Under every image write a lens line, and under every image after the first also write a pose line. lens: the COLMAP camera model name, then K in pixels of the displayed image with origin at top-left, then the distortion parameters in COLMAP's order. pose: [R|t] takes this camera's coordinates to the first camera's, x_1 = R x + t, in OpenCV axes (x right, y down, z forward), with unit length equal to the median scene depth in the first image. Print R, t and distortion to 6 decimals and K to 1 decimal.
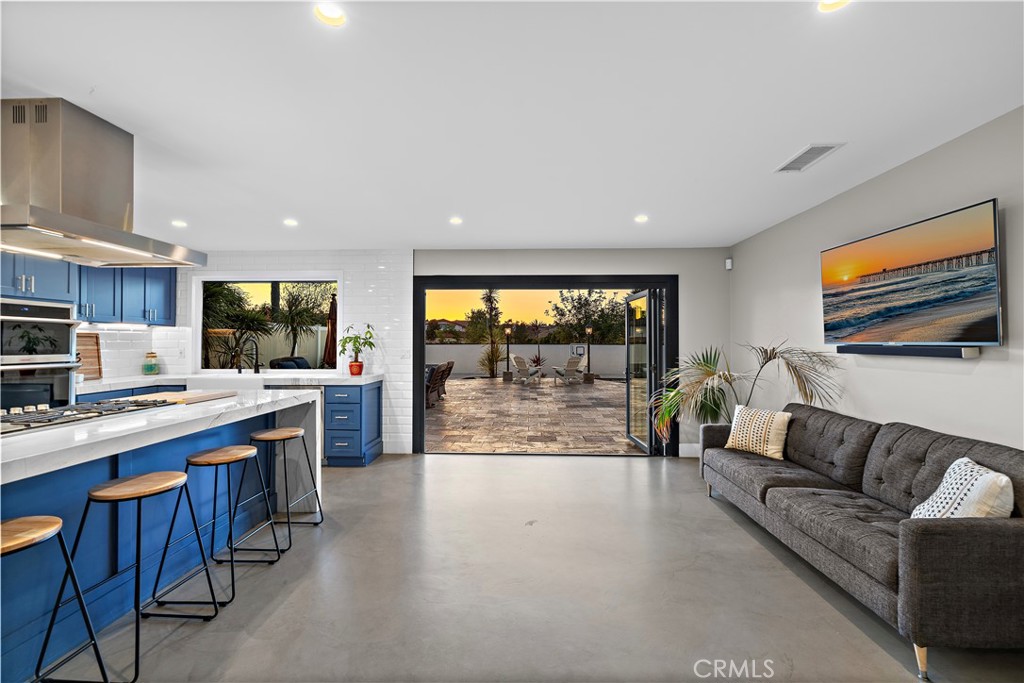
lens RADIAL K [[430.1, 0, 513.1], [0, 430.1, 339.7], [0, 0, 1]] dist [0.000830, 0.000997]
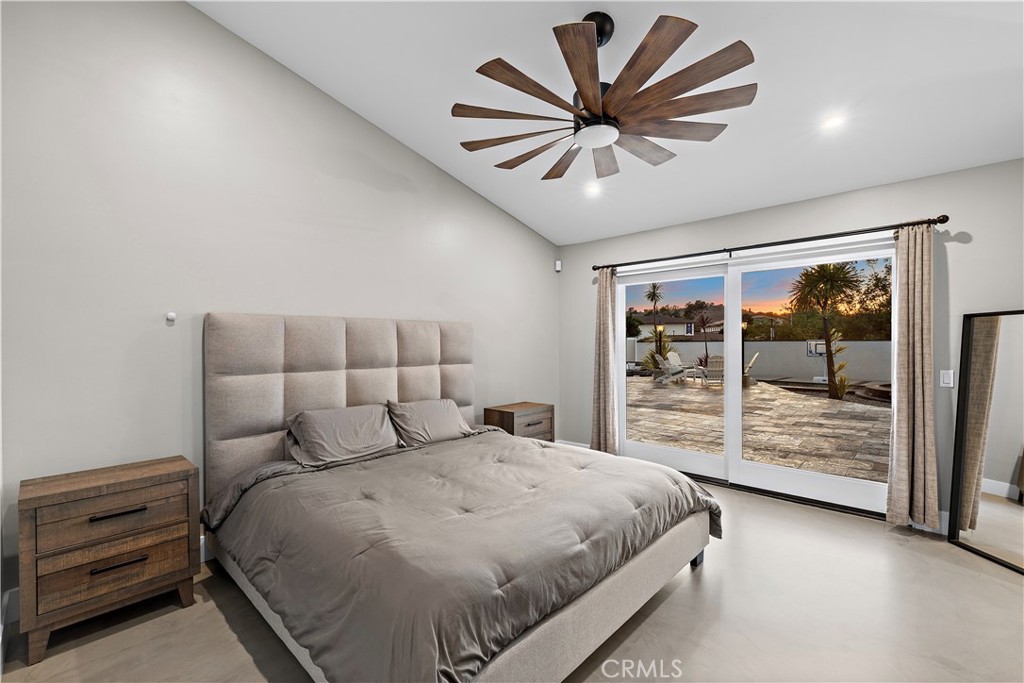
lens RADIAL K [[430.1, 0, 514.8], [0, 430.1, 345.0], [0, 0, 1]] dist [0.000830, 0.000997]
pose [[0.752452, -0.006714, -0.658613, 1.109774], [0.017751, 0.999792, 0.010088, 0.002395], [0.658408, -0.019282, 0.752415, 0.152369]]
